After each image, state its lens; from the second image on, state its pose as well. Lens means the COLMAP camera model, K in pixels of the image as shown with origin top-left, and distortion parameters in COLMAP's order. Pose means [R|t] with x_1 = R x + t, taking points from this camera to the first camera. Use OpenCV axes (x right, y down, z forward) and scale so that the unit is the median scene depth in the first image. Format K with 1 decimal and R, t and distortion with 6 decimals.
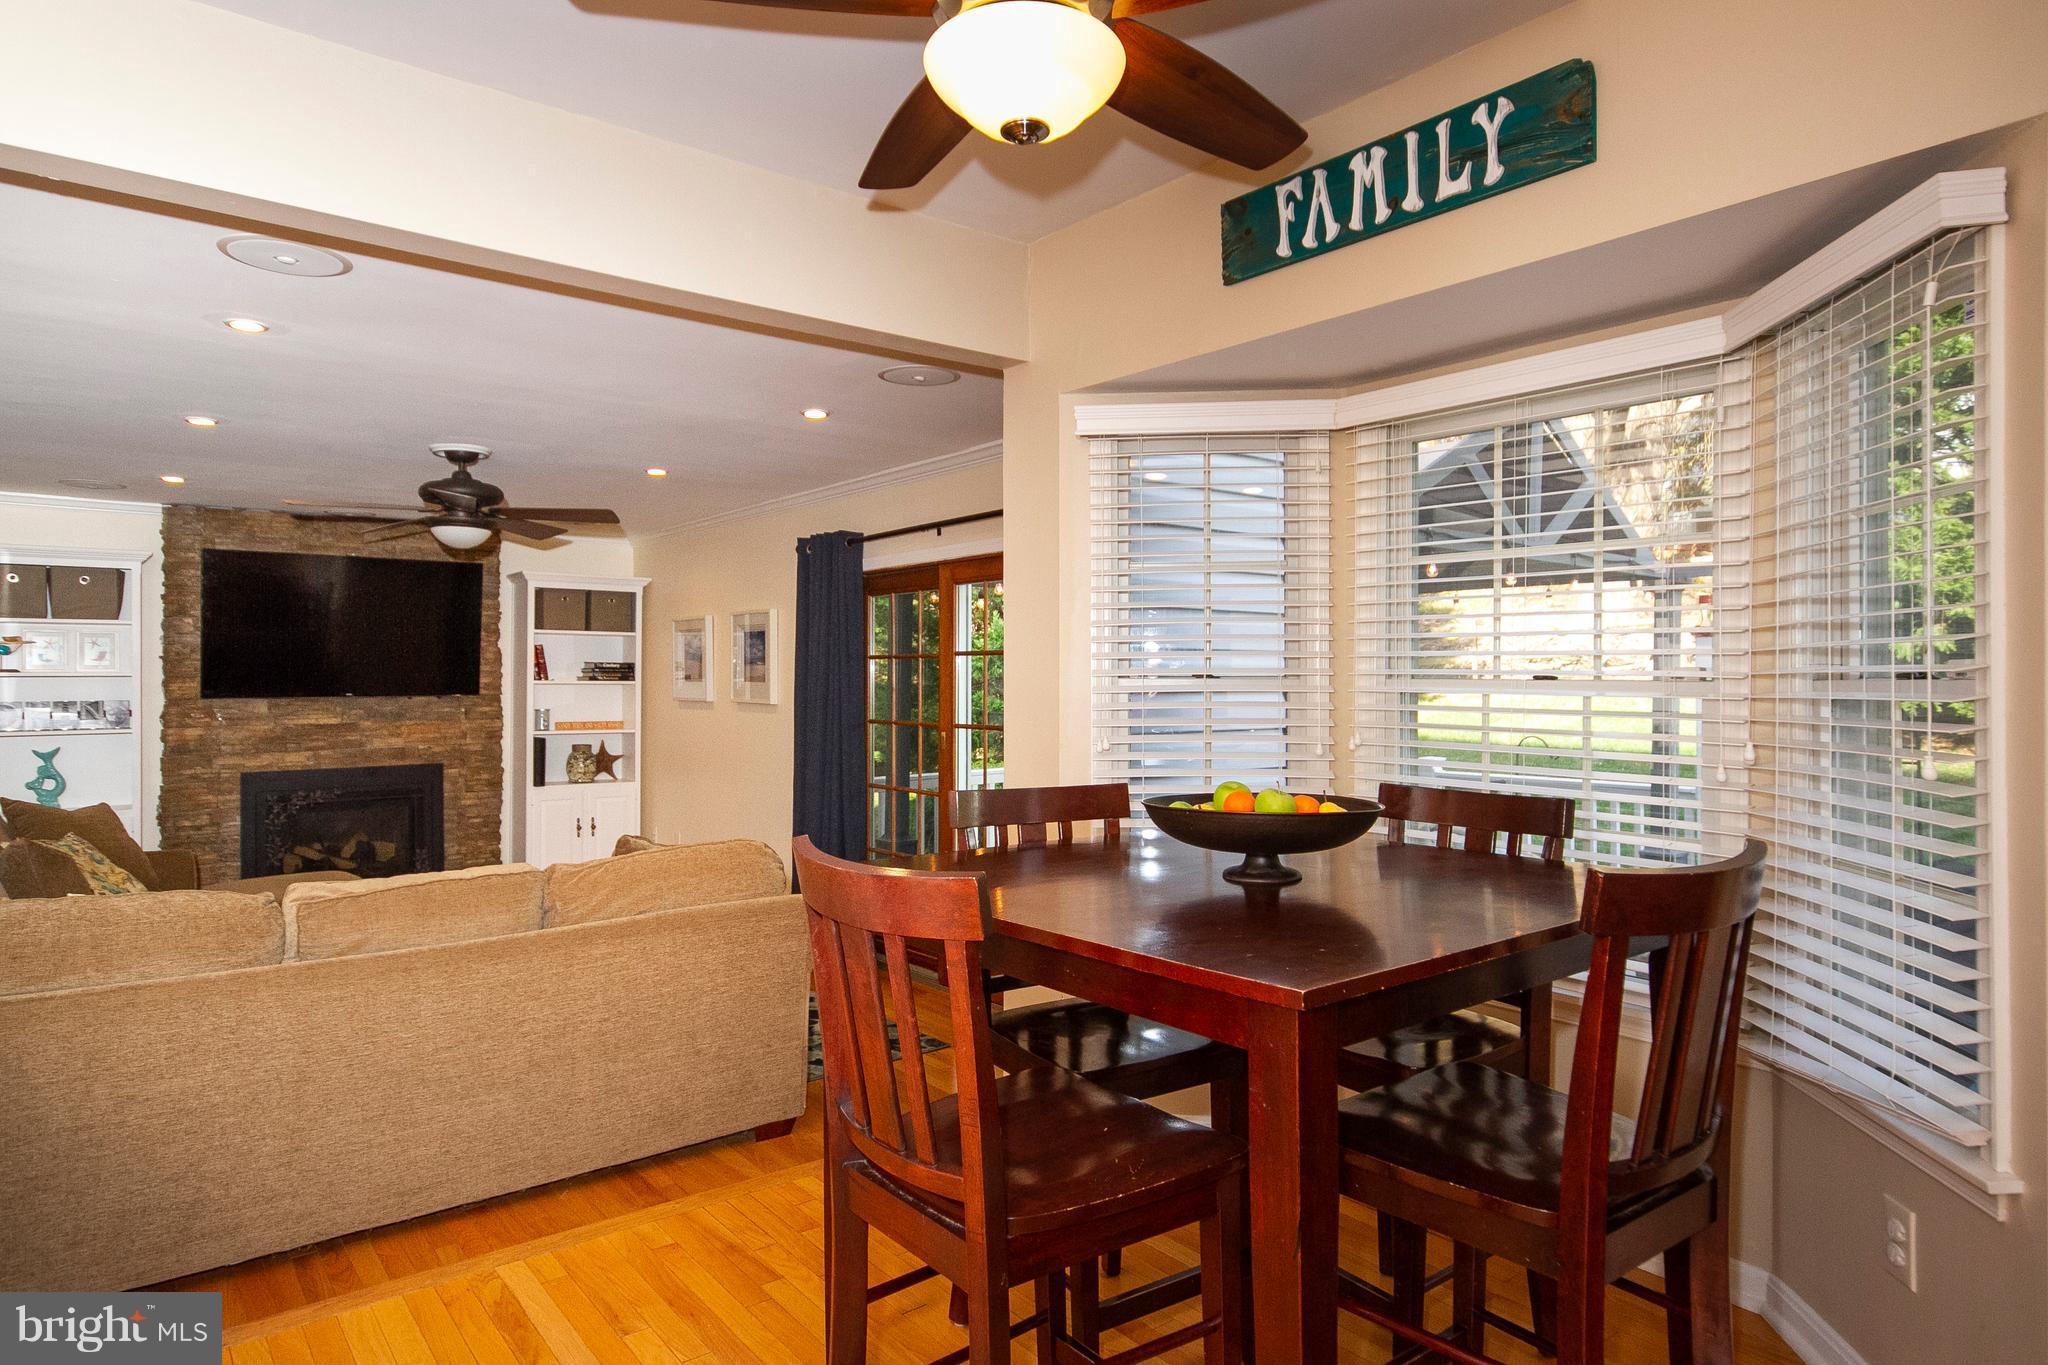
lens RADIAL K [[1175.4, 0, 1027.7], [0, 1175.4, 671.6], [0, 0, 1]] dist [-0.004212, 0.002610]
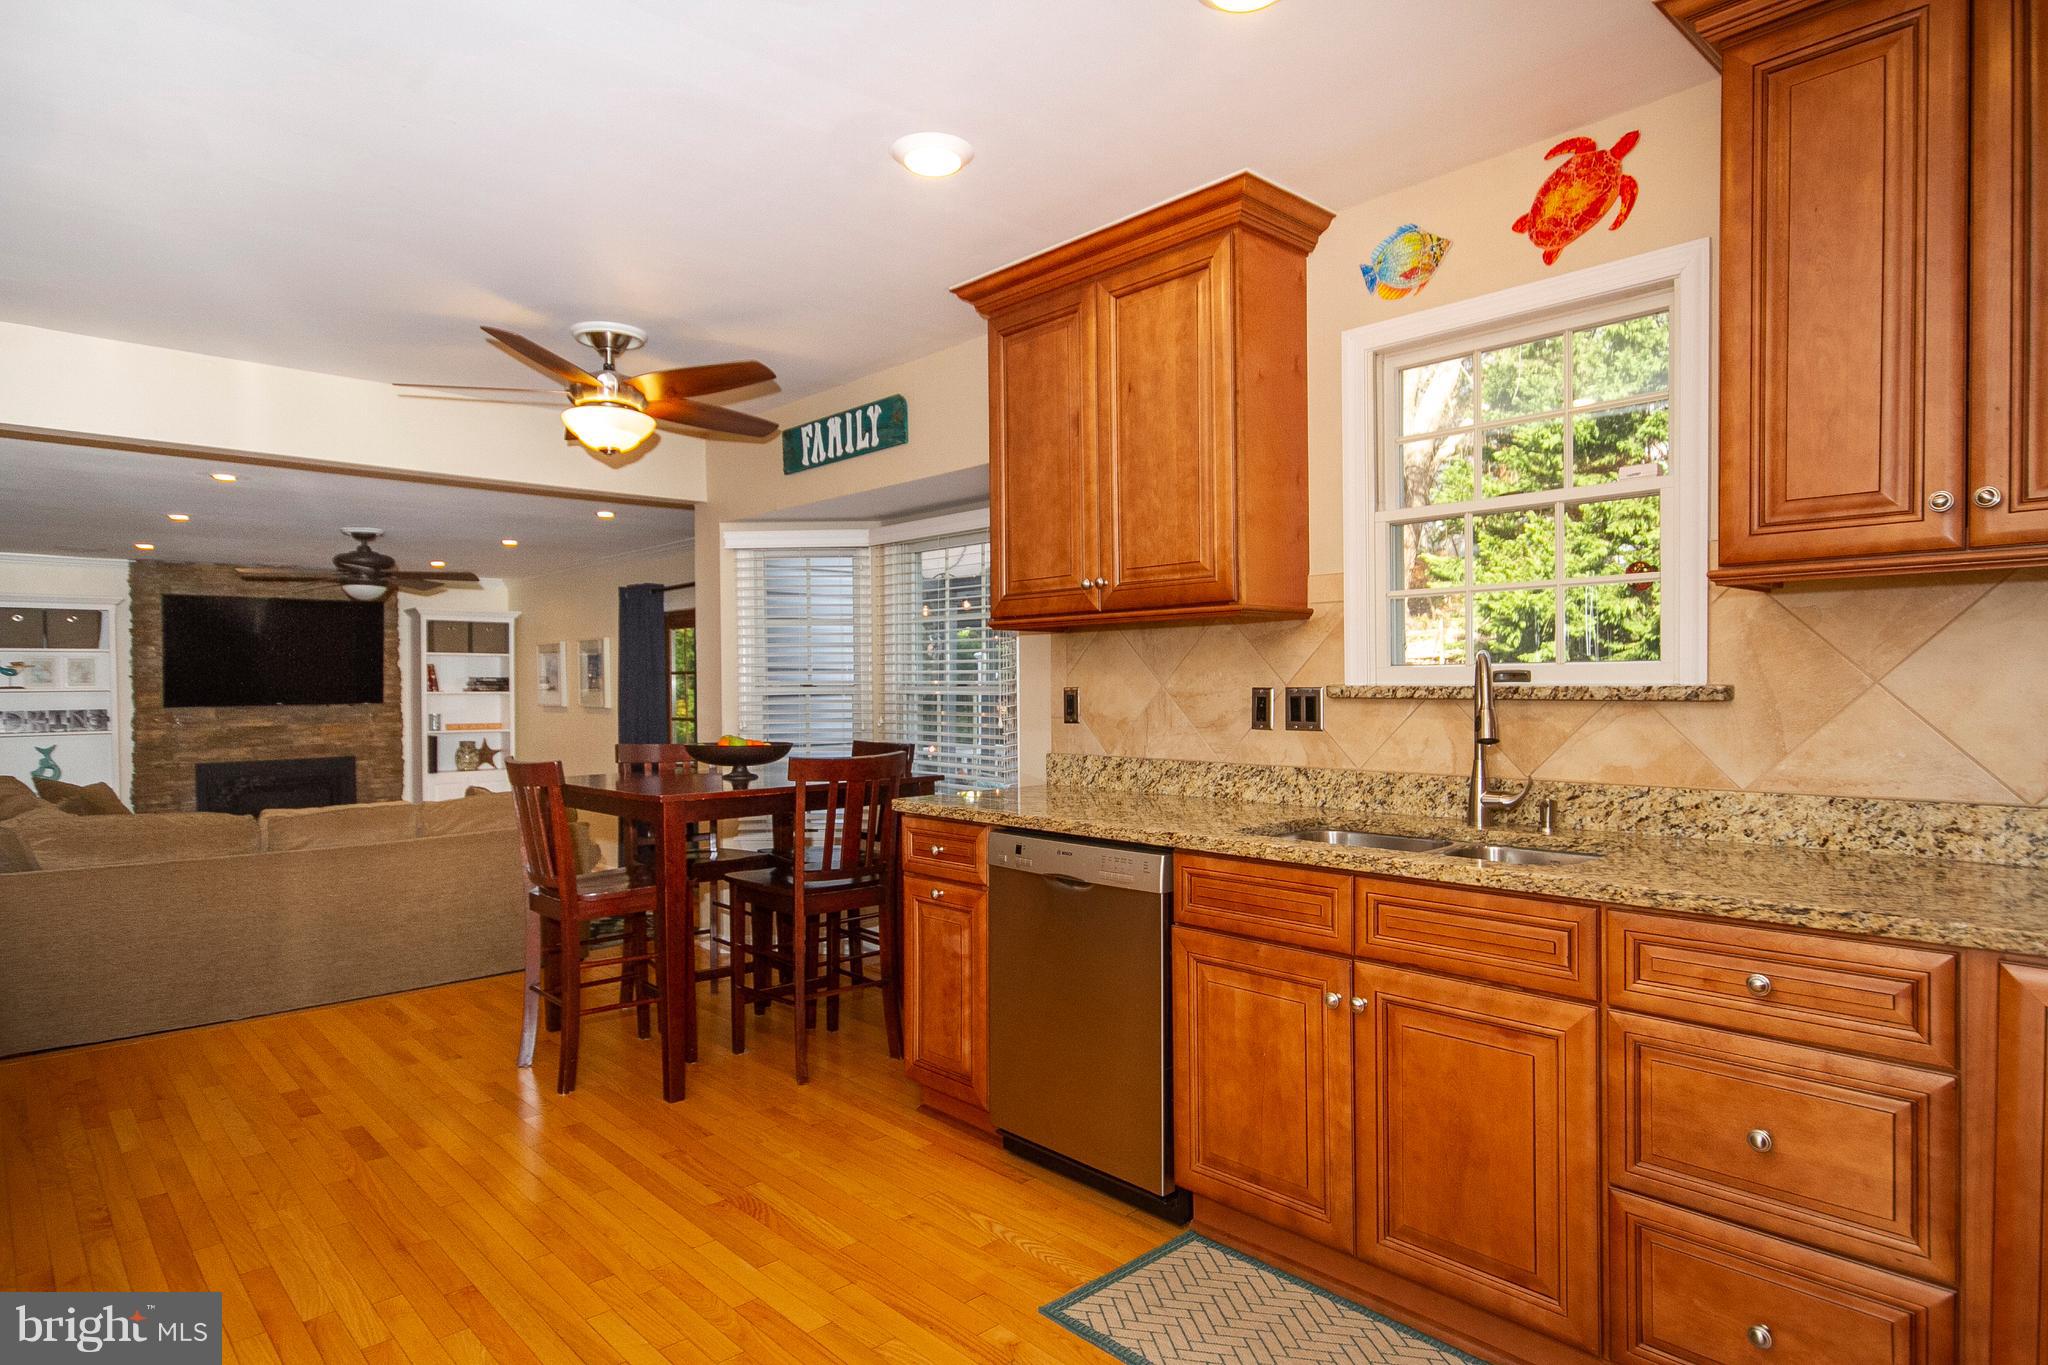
lens RADIAL K [[1142.0, 0, 1021.9], [0, 1142.0, 703.8], [0, 0, 1]] dist [0.002872, 0.000968]
pose [[0.997810, -0.009184, 0.065509, 0.172407], [0.007814, 0.999746, 0.021138, -0.000915], [-0.065686, -0.020580, 0.997628, -0.342519]]
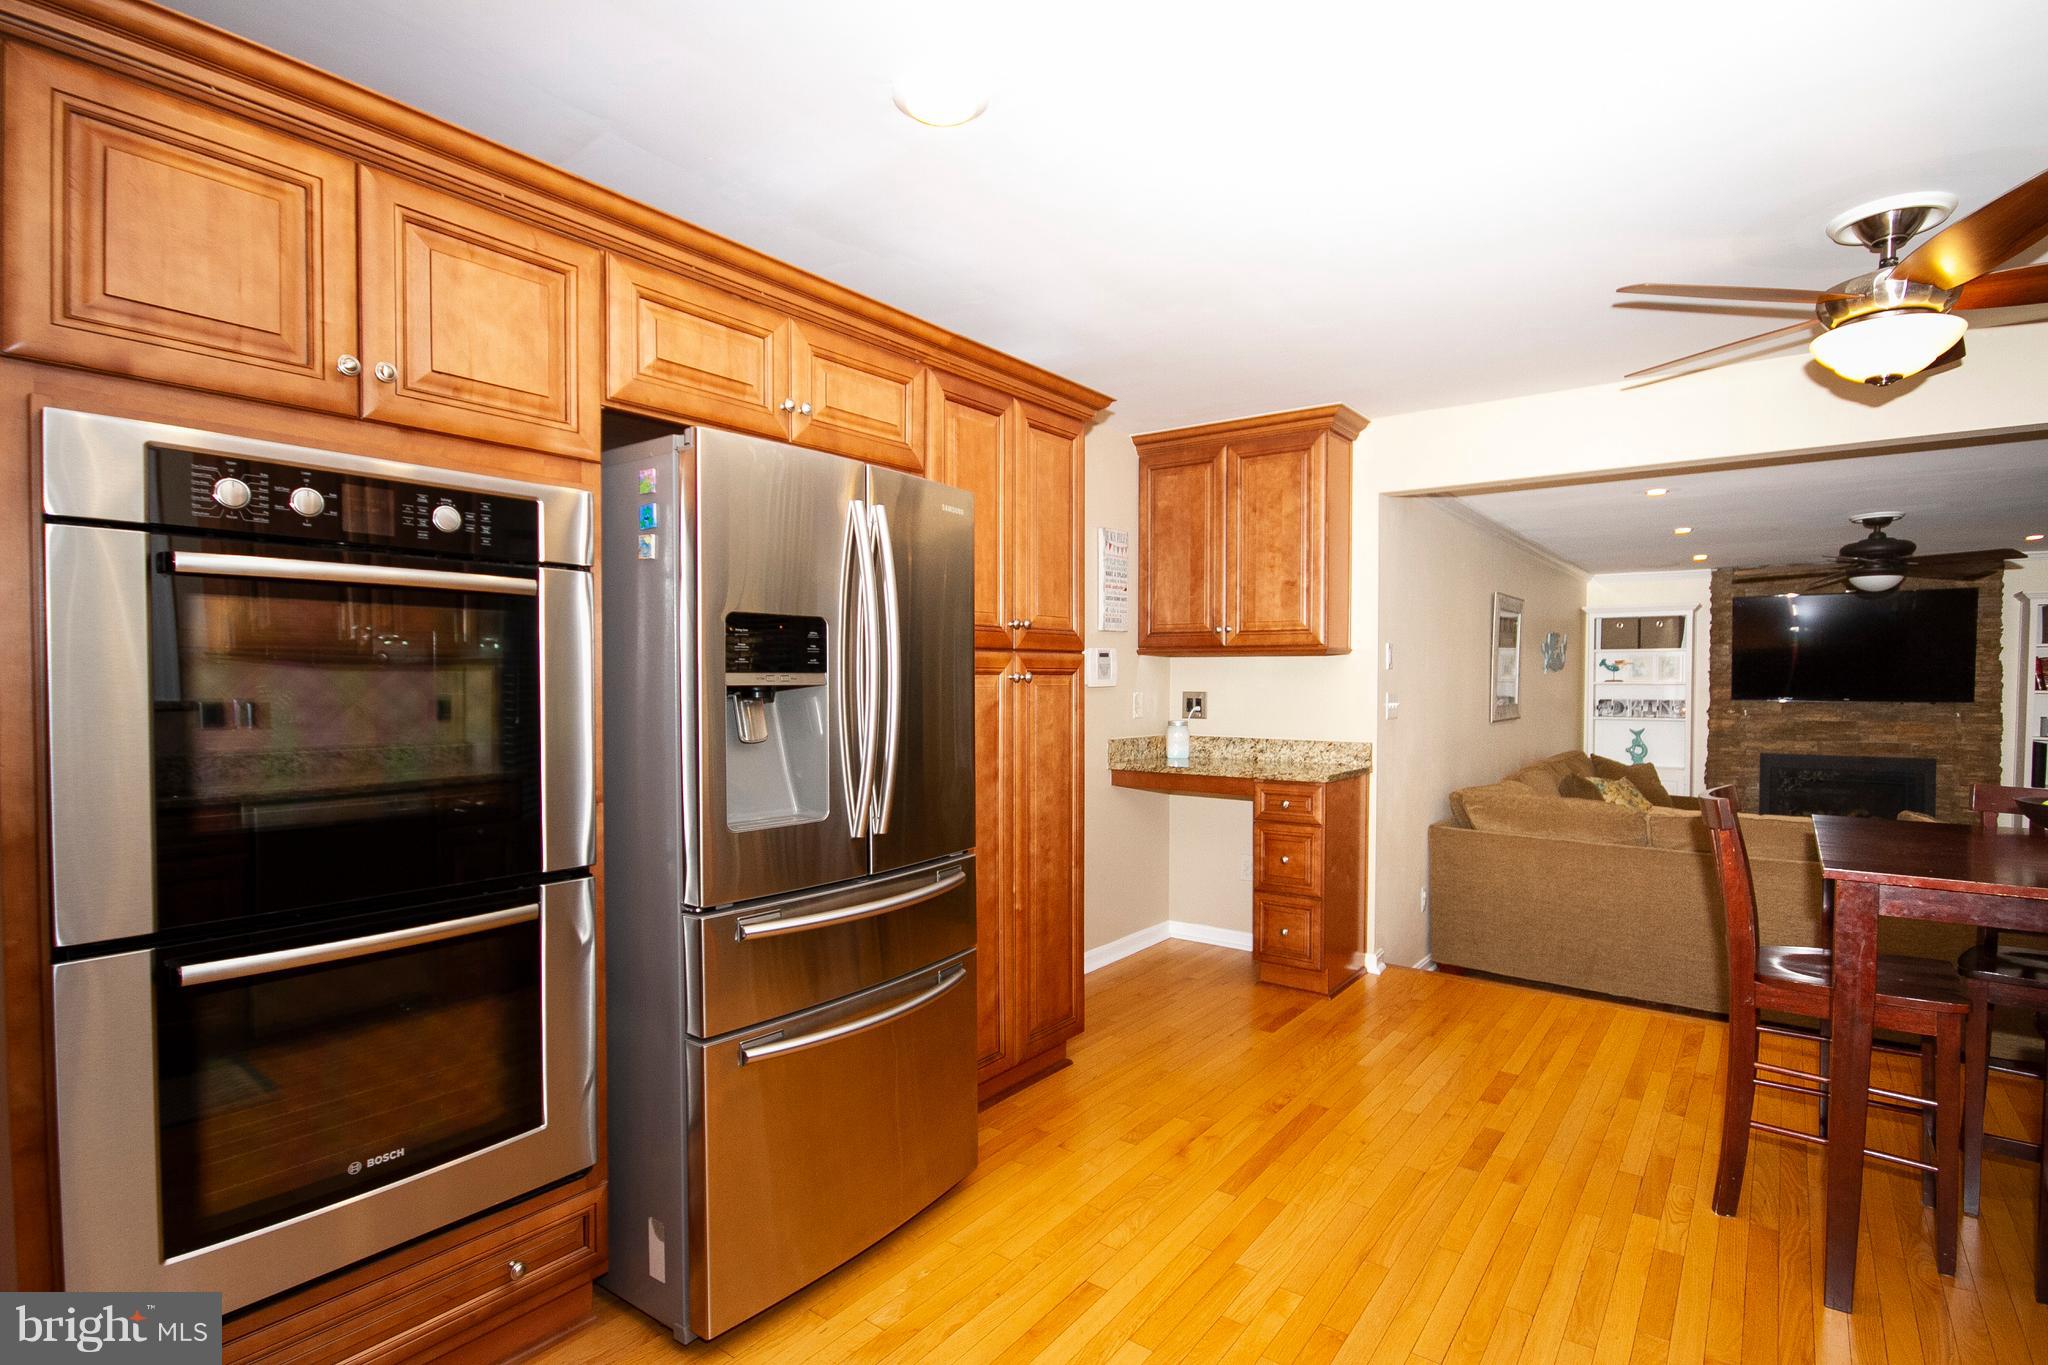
lens RADIAL K [[990.1, 0, 1032.6], [0, 990.1, 705.3], [0, 0, 1]] dist [-0.003095, -0.000868]
pose [[0.235068, 0.029446, -0.971533, 0.284722], [0.003466, 0.999509, 0.031132, -0.011737], [0.971973, -0.010686, 0.234850, -0.135971]]
